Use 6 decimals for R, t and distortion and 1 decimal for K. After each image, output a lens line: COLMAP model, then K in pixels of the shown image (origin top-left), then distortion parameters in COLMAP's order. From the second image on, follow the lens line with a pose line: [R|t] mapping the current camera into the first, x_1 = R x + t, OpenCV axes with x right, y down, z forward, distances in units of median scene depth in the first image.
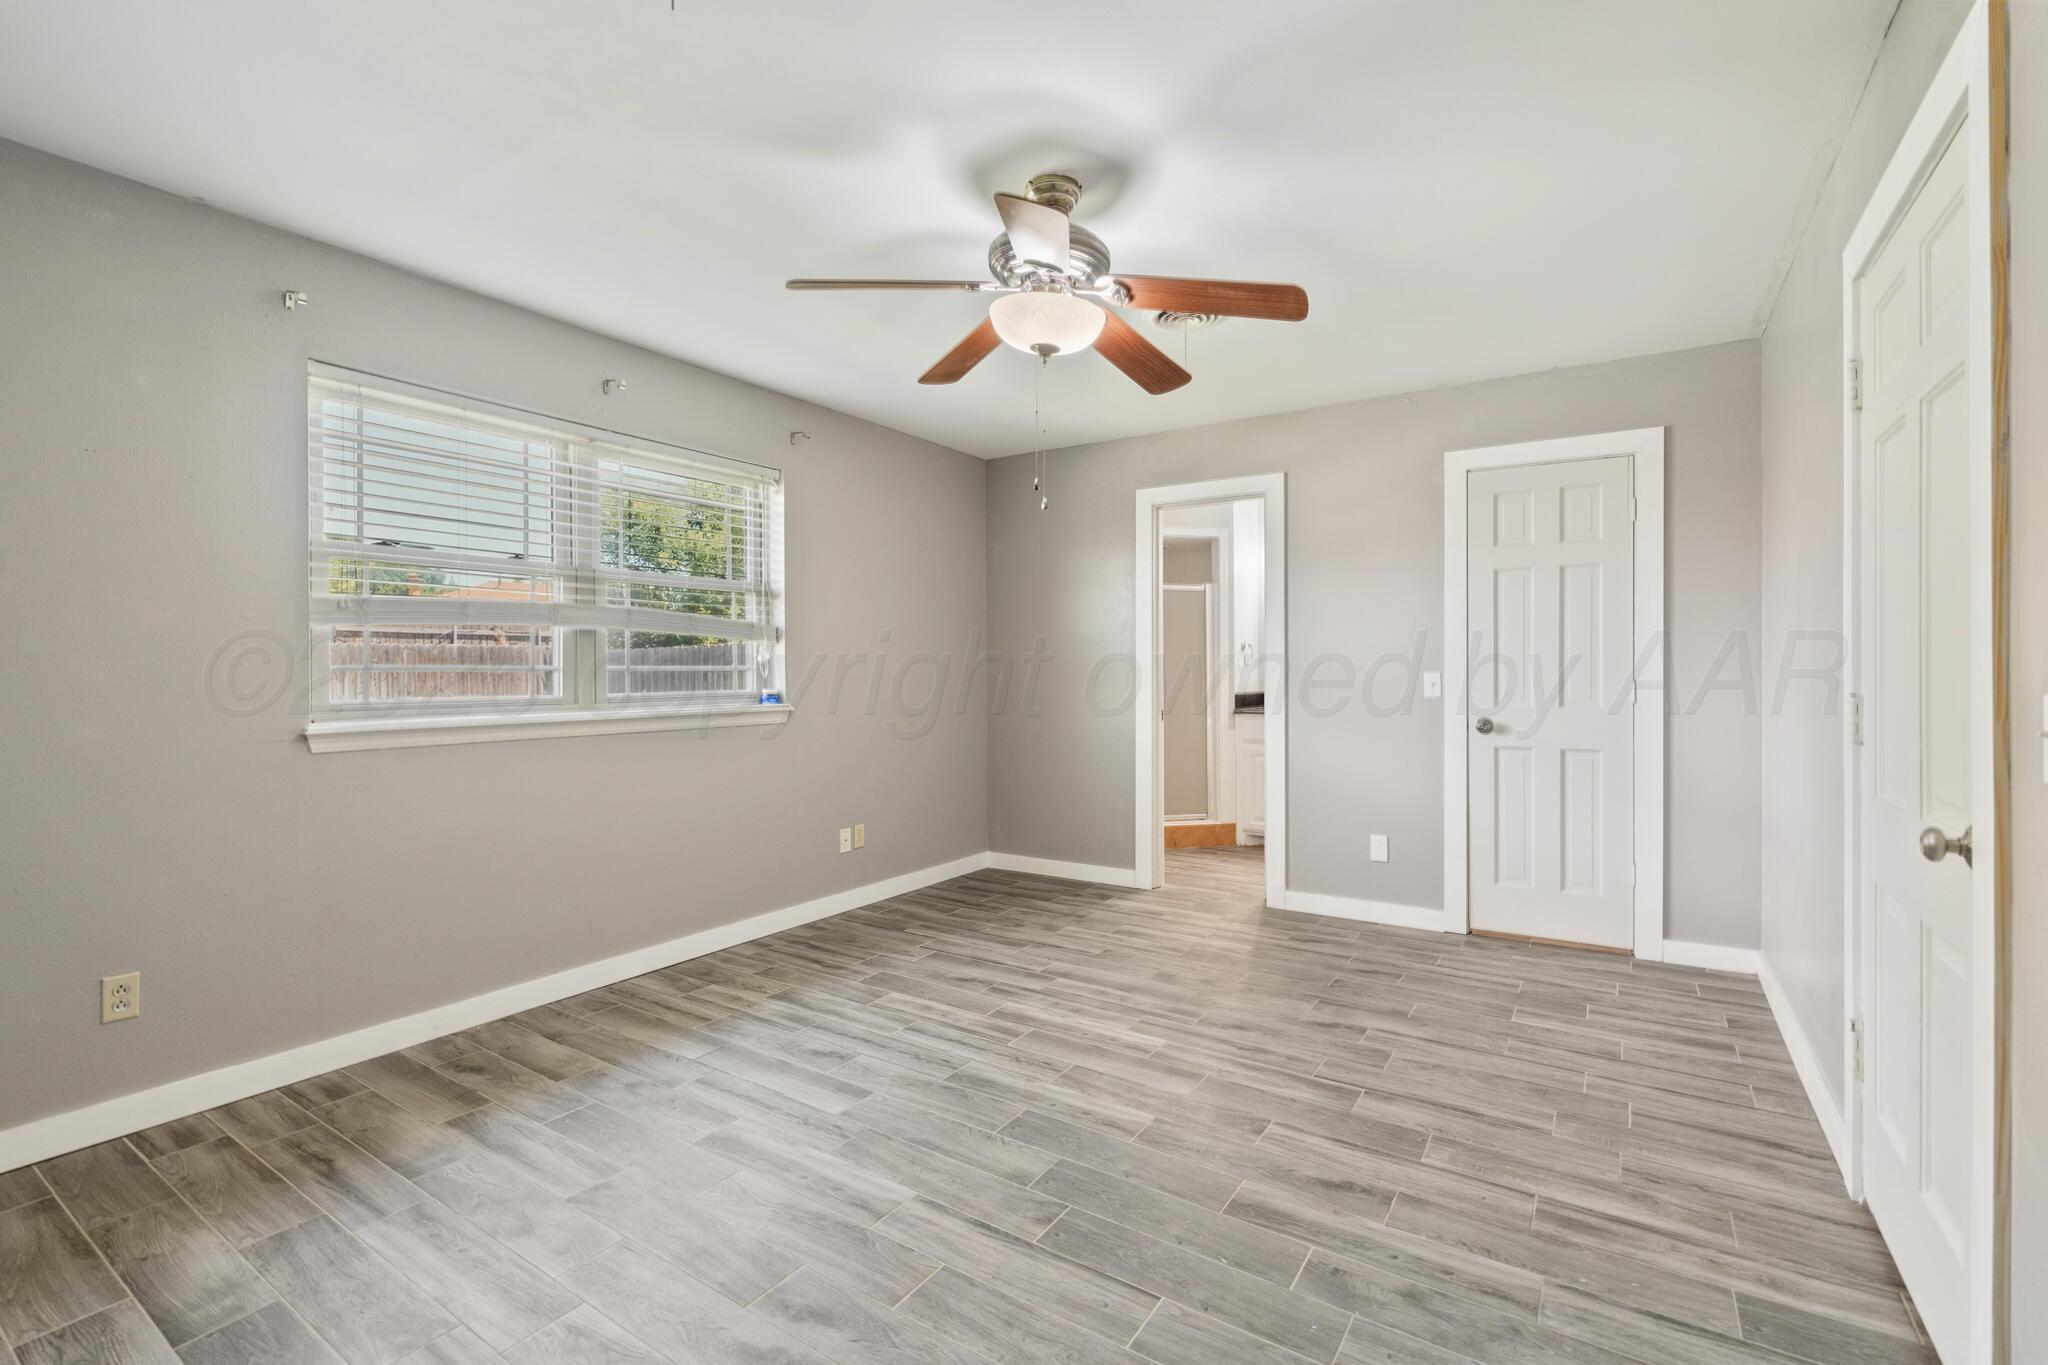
lens RADIAL K [[899.2, 0, 1012.4], [0, 899.2, 670.7], [0, 0, 1]] dist [-0.003520, 0.000431]
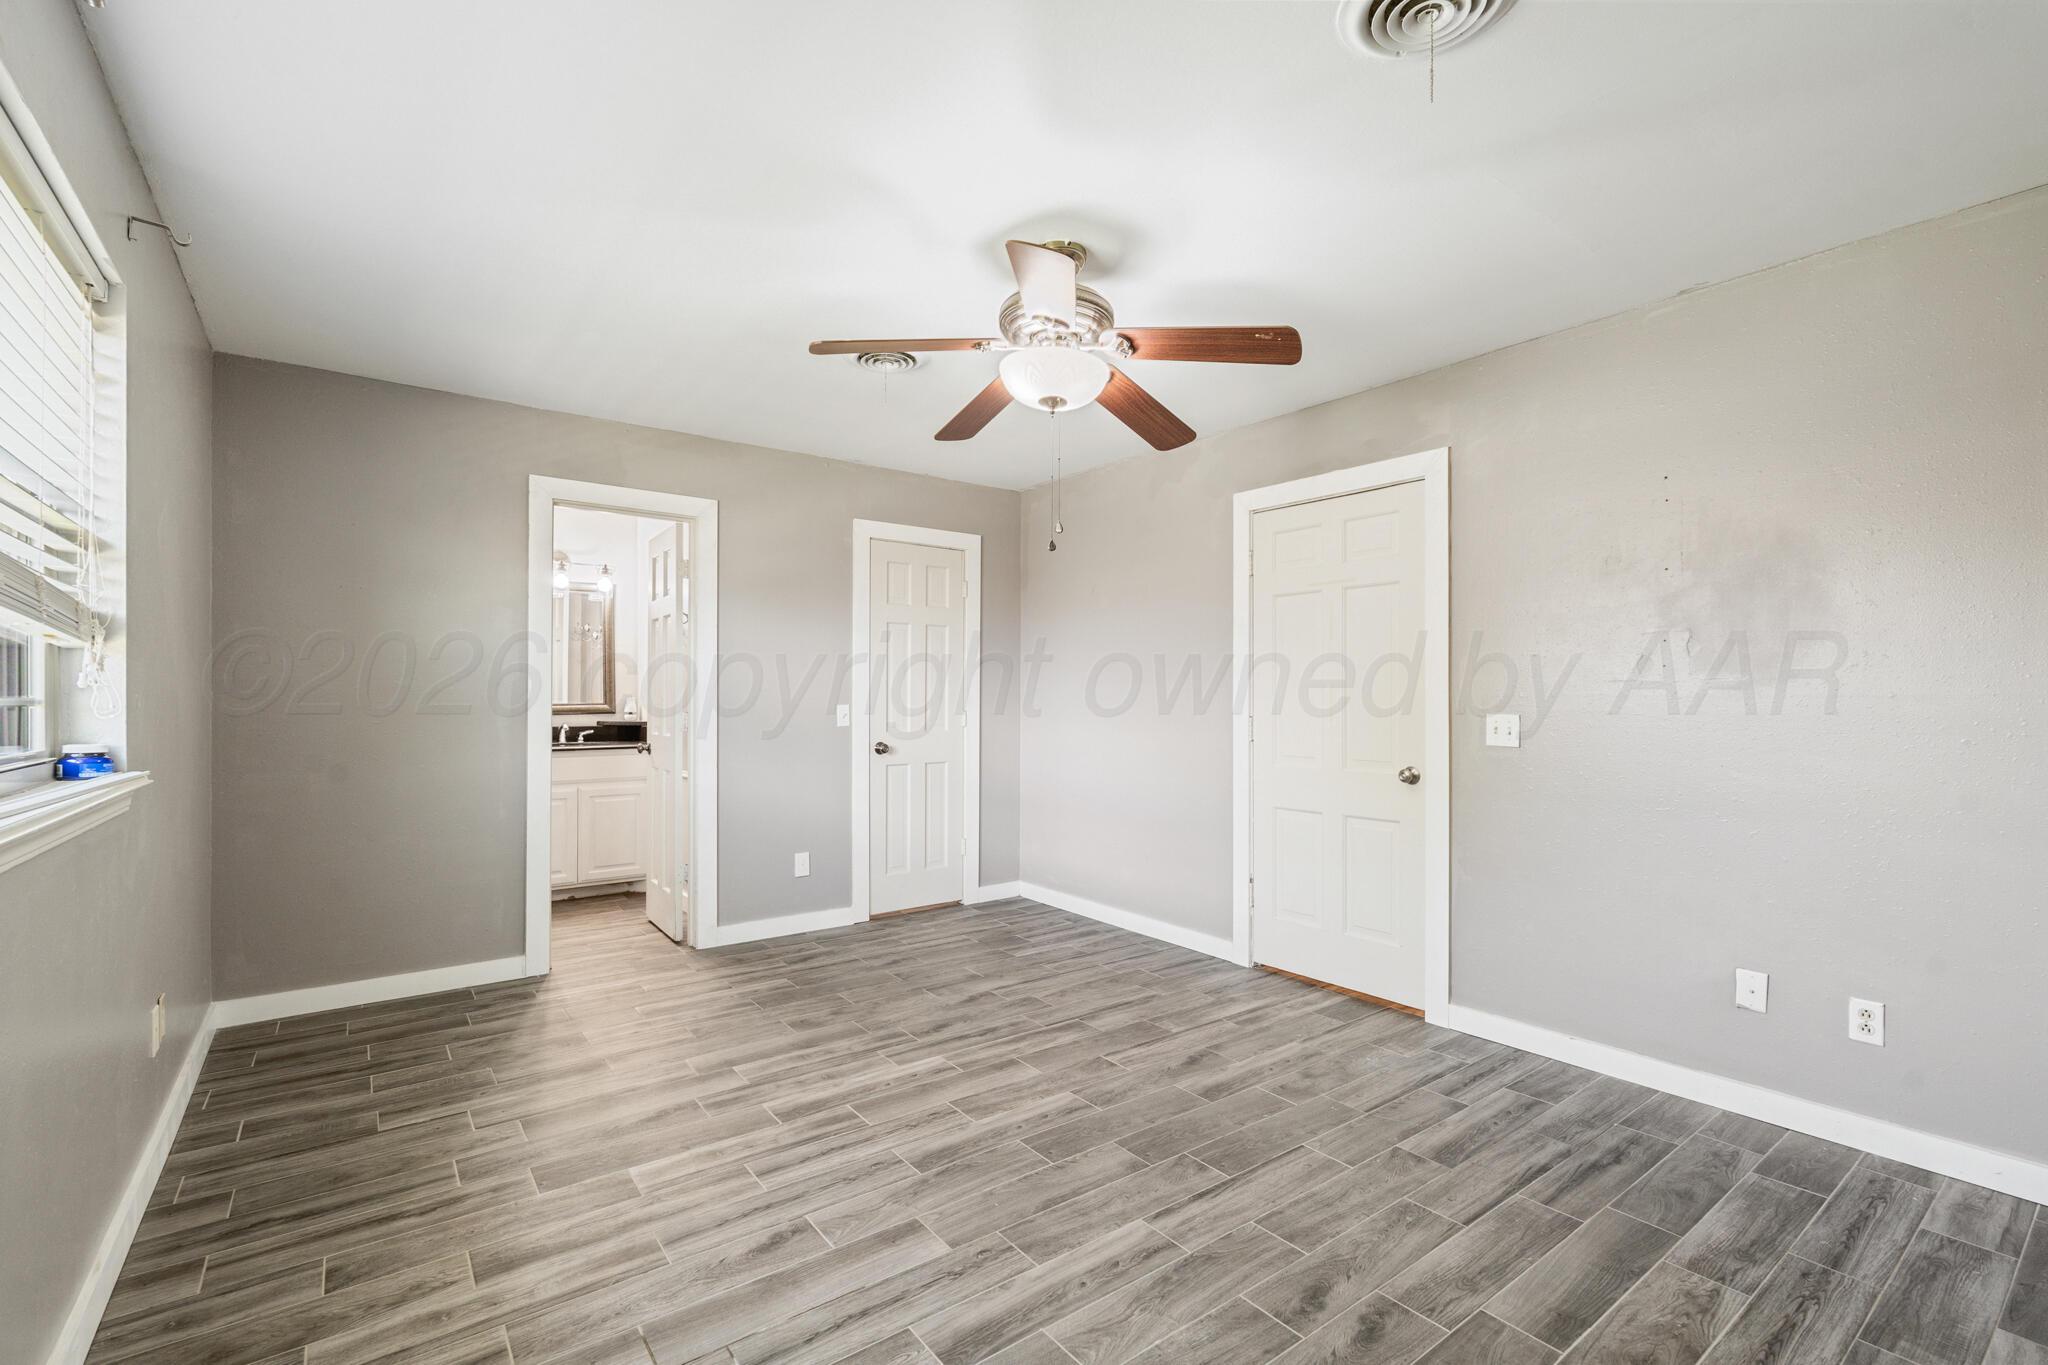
lens RADIAL K [[899.2, 0, 1015.5], [0, 899.2, 711.3], [0, 0, 1]] dist [-0.003520, 0.000431]
pose [[0.337474, -0.009236, 0.941290, -0.721077], [-0.002651, 0.999939, 0.010762, -0.003934], [-0.941331, -0.006127, 0.337429, 0.515374]]
